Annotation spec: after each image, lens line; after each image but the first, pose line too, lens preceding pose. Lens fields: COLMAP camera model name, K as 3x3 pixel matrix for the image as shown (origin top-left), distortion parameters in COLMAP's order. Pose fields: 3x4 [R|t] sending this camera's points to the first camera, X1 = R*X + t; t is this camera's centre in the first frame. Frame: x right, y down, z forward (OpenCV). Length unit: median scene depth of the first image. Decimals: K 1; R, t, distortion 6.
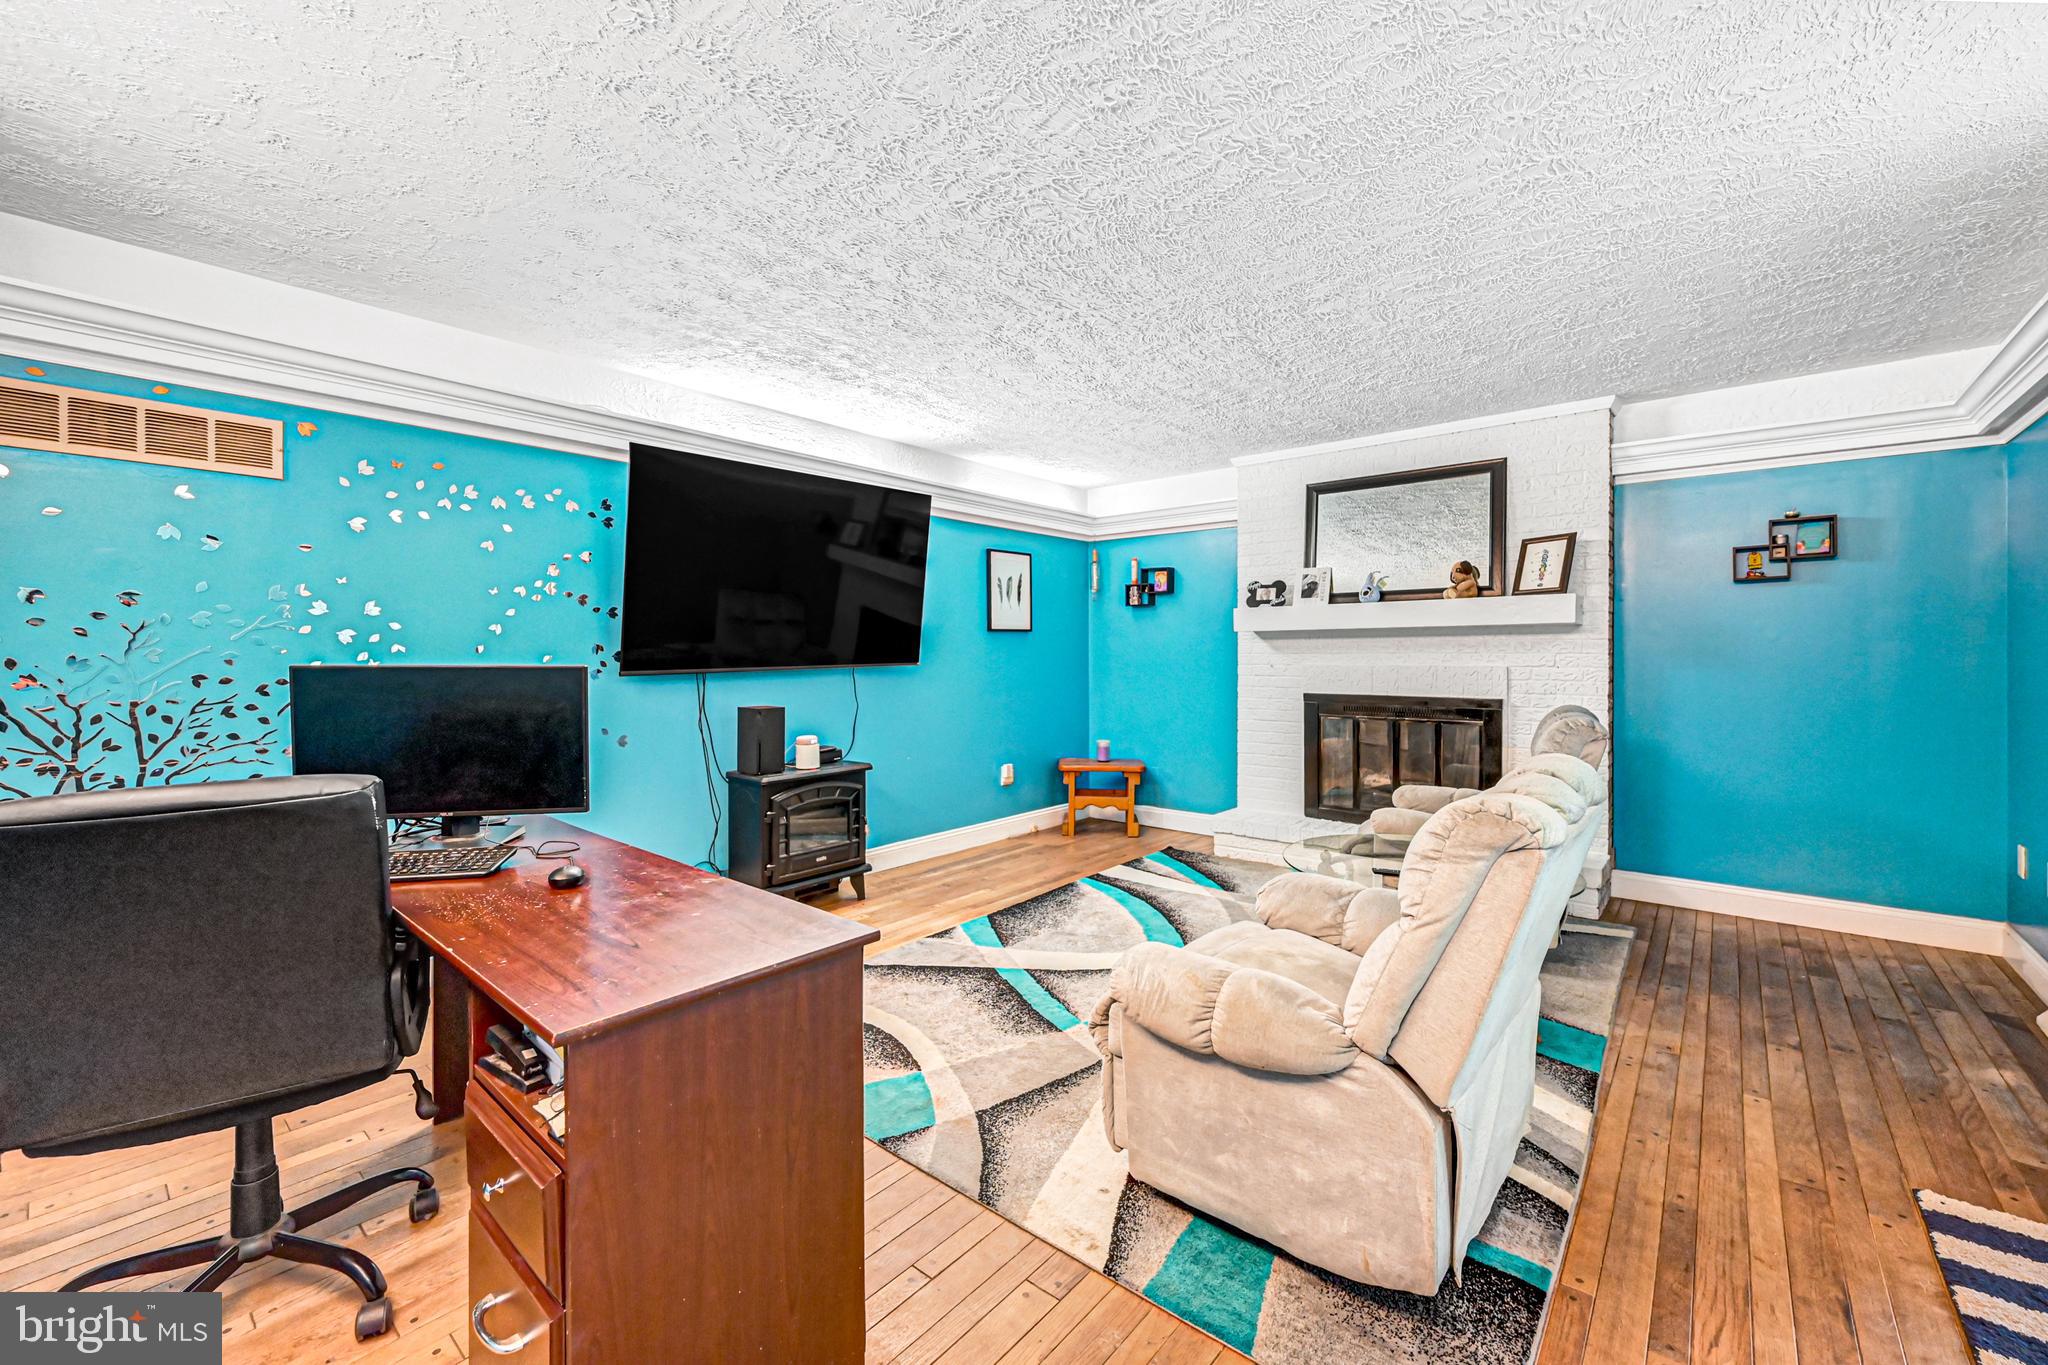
lens RADIAL K [[825.3, 0, 999.3], [0, 825.3, 652.9], [0, 0, 1]] dist [-0.001613, 0.000226]
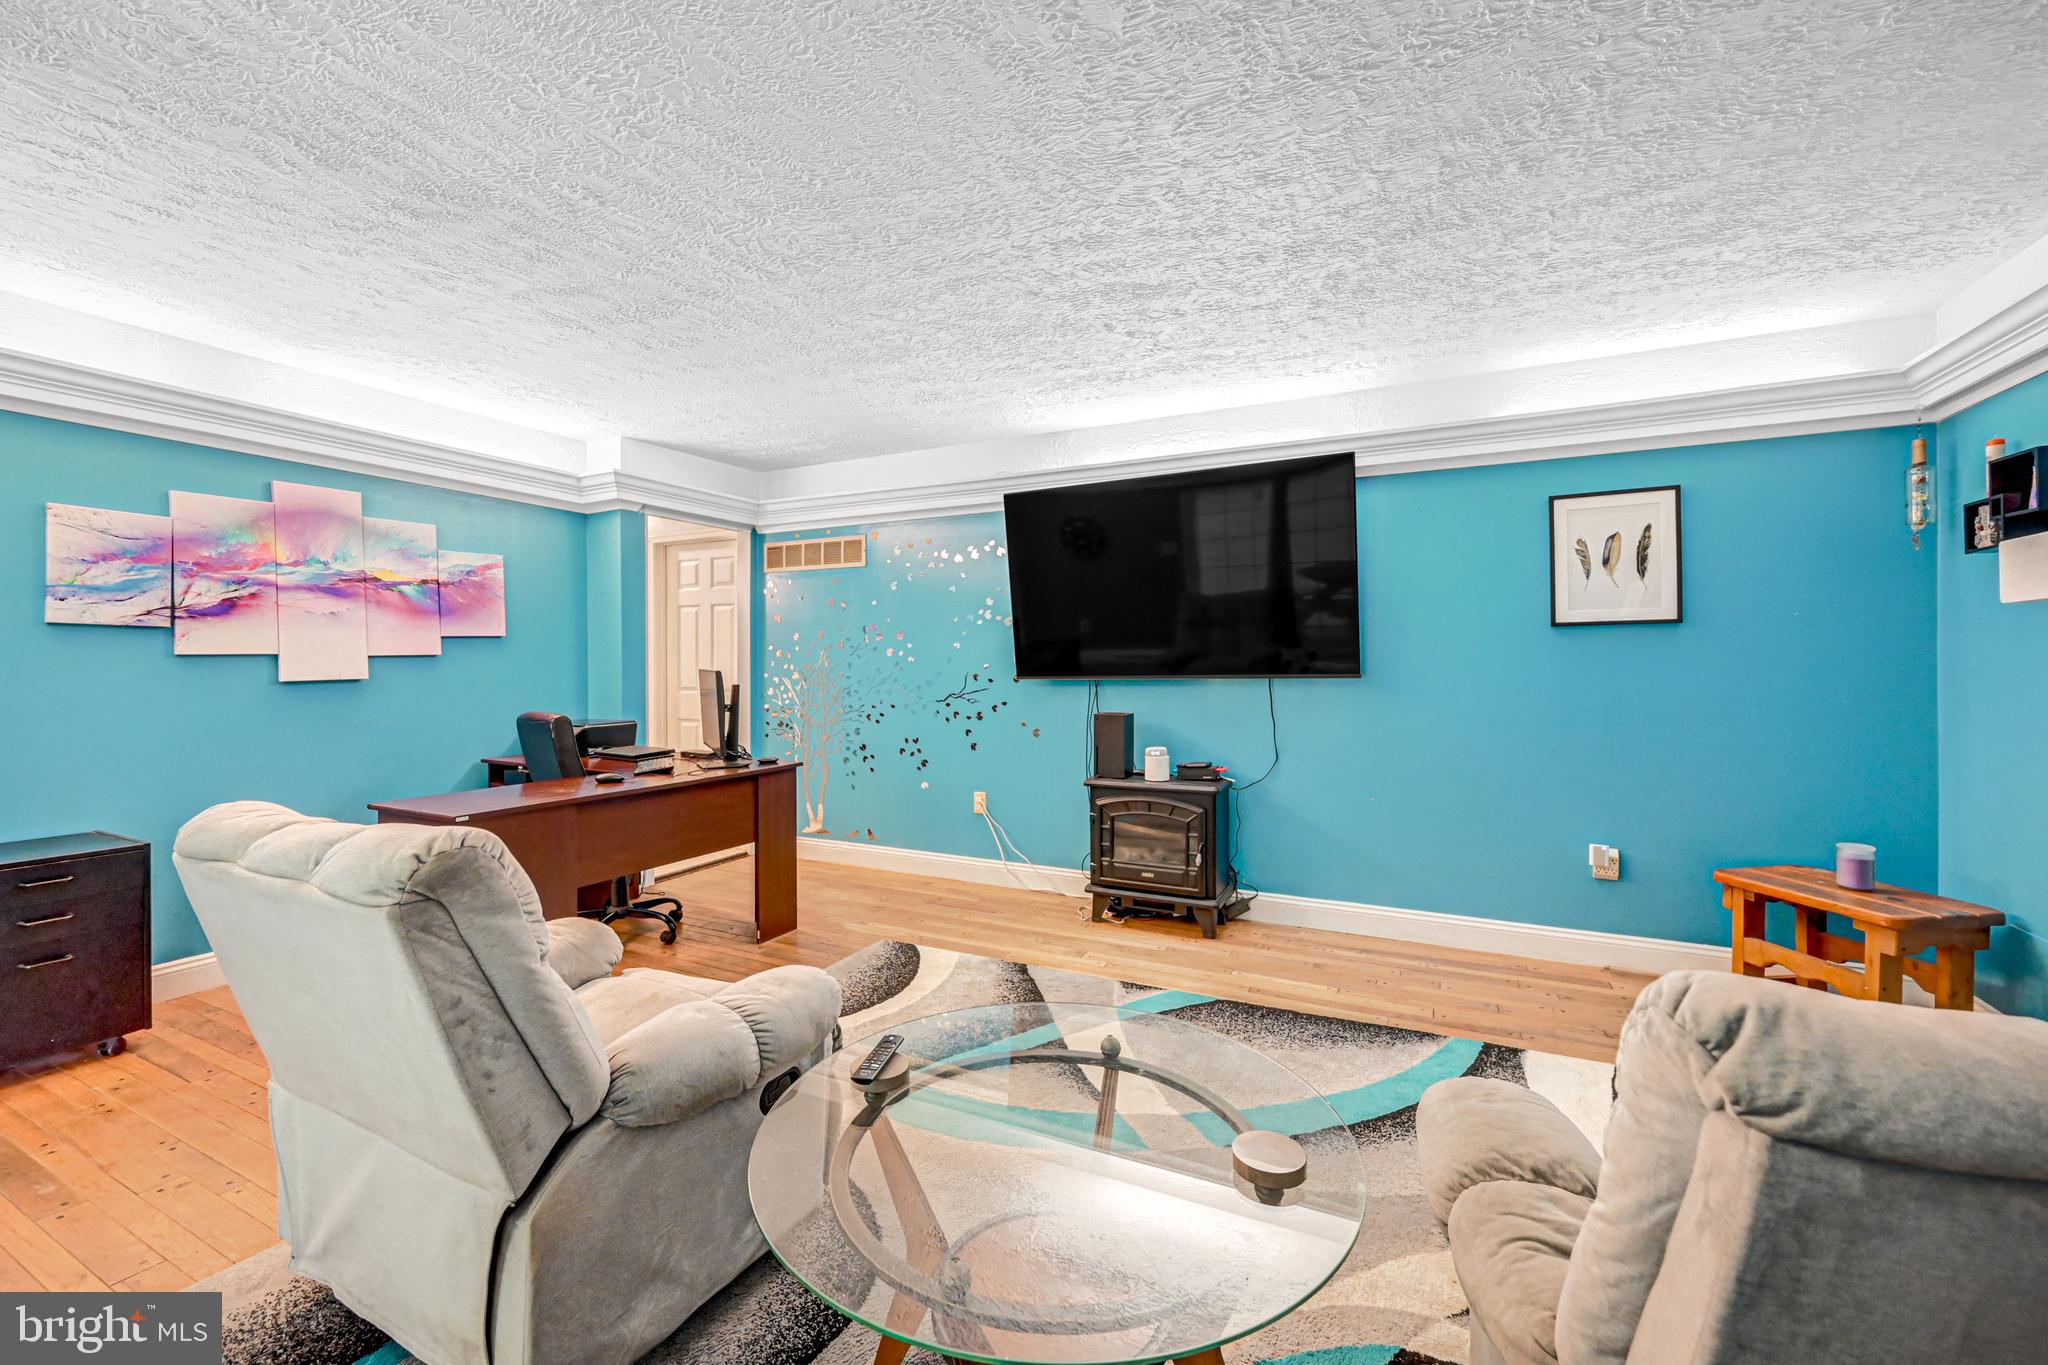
lens RADIAL K [[825.3, 0, 1031.7], [0, 825.3, 662.5], [0, 0, 1]] dist [-0.001613, 0.000226]
pose [[0.255439, 0.001786, -0.966823, 0.663113], [0.002276, 0.999994, 0.002449, -0.001867], [0.966822, -0.002826, 0.255434, 0.604006]]
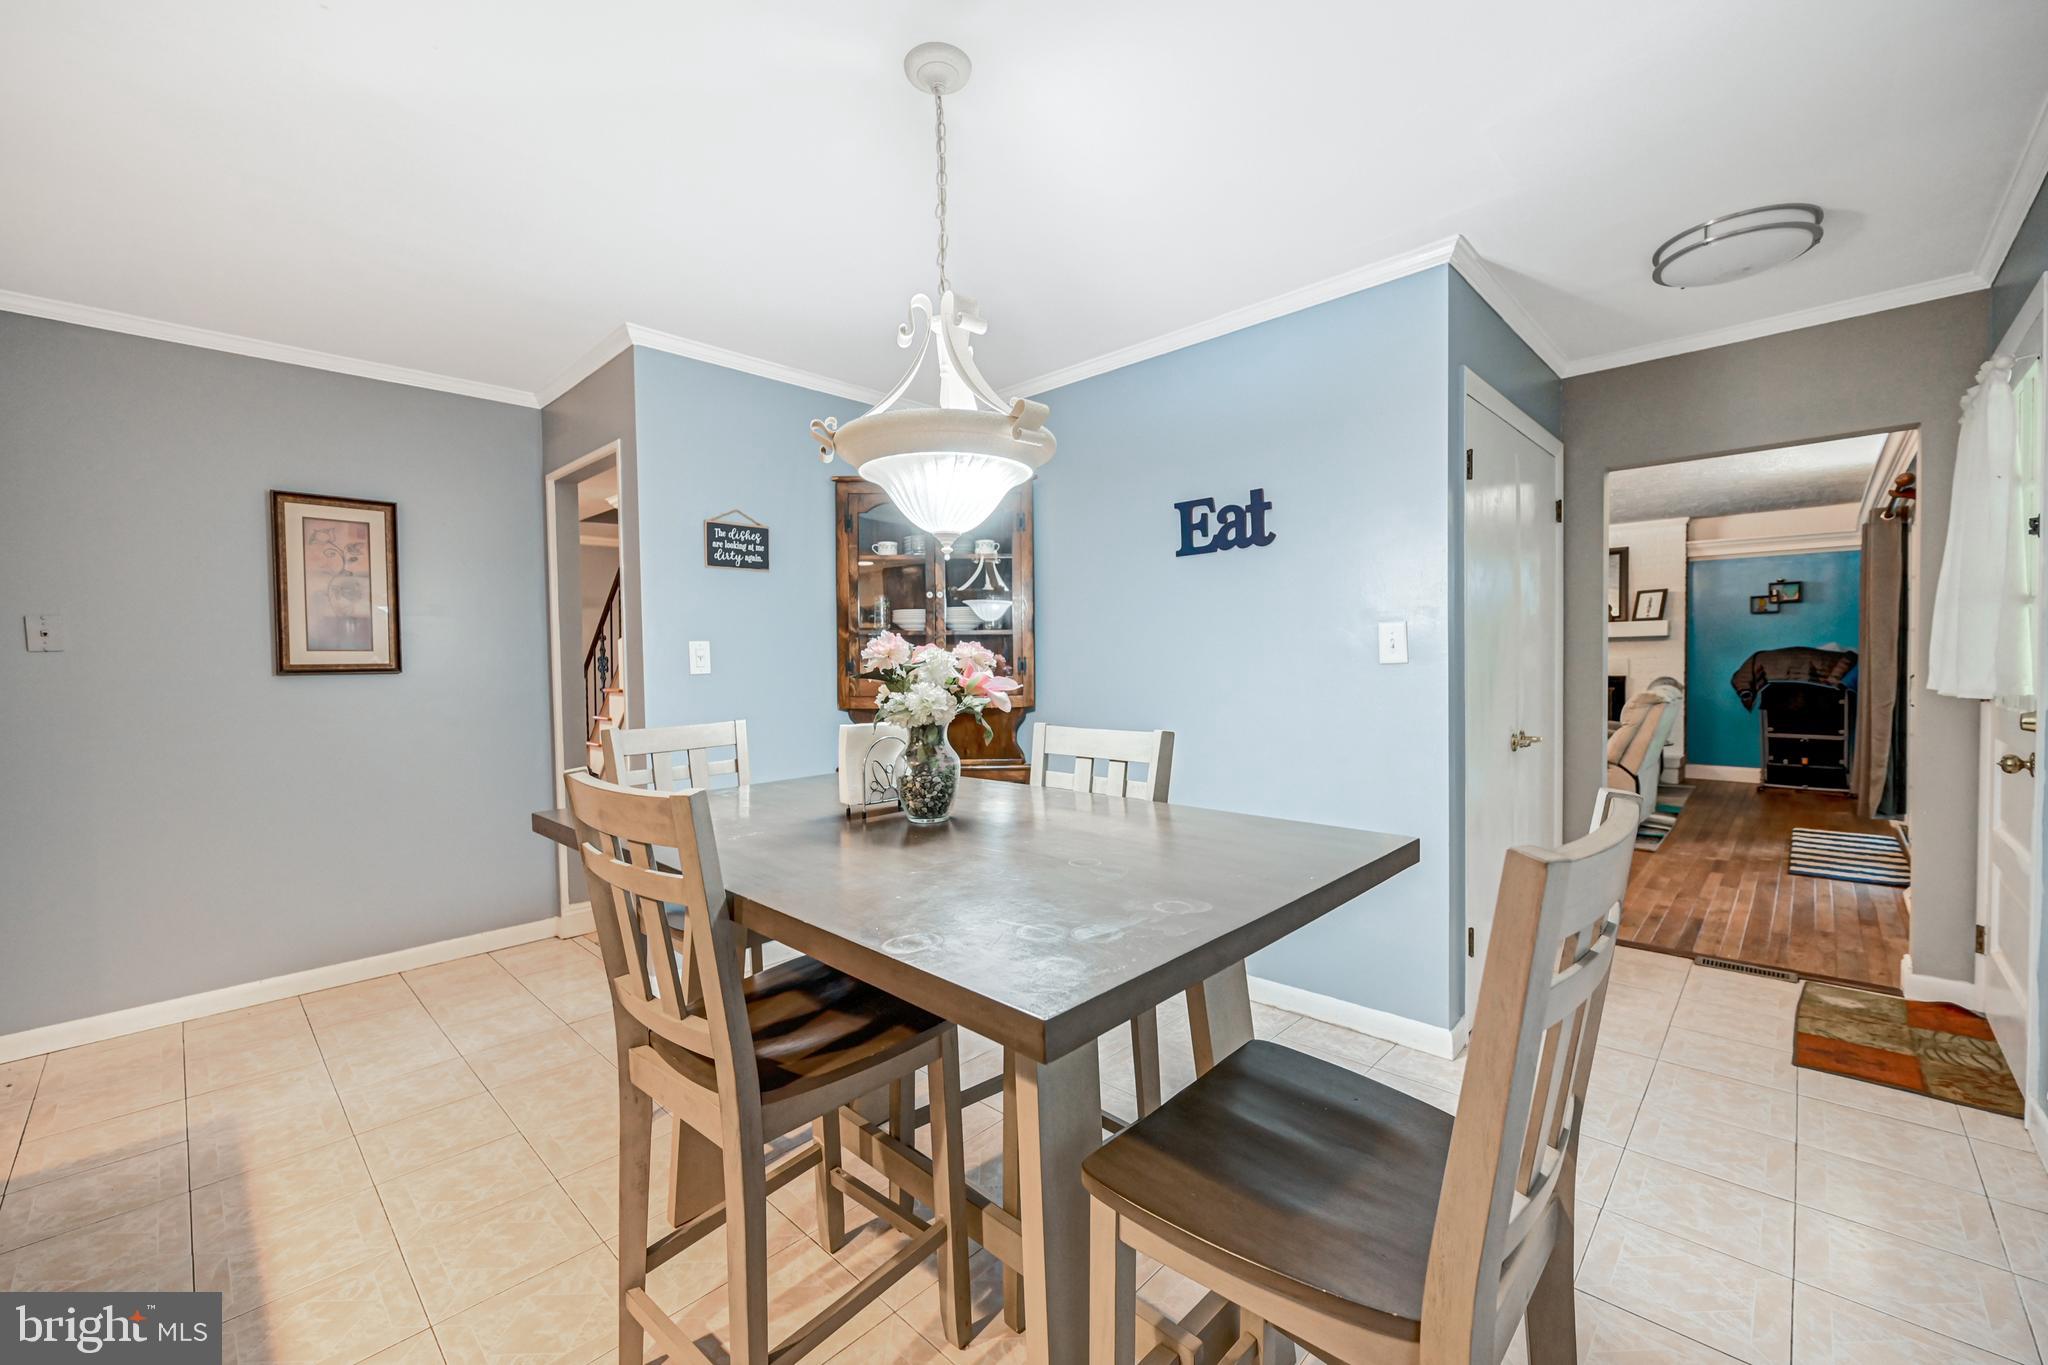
lens RADIAL K [[825.3, 0, 1027.8], [0, 825.3, 682.7], [0, 0, 1]] dist [-0.001613, 0.000226]
pose [[0.999172, -0.010768, -0.039229, -0.705246], [0.011866, 0.999542, 0.027846, 0.002315], [0.038911, -0.028288, 0.998842, -0.966582]]
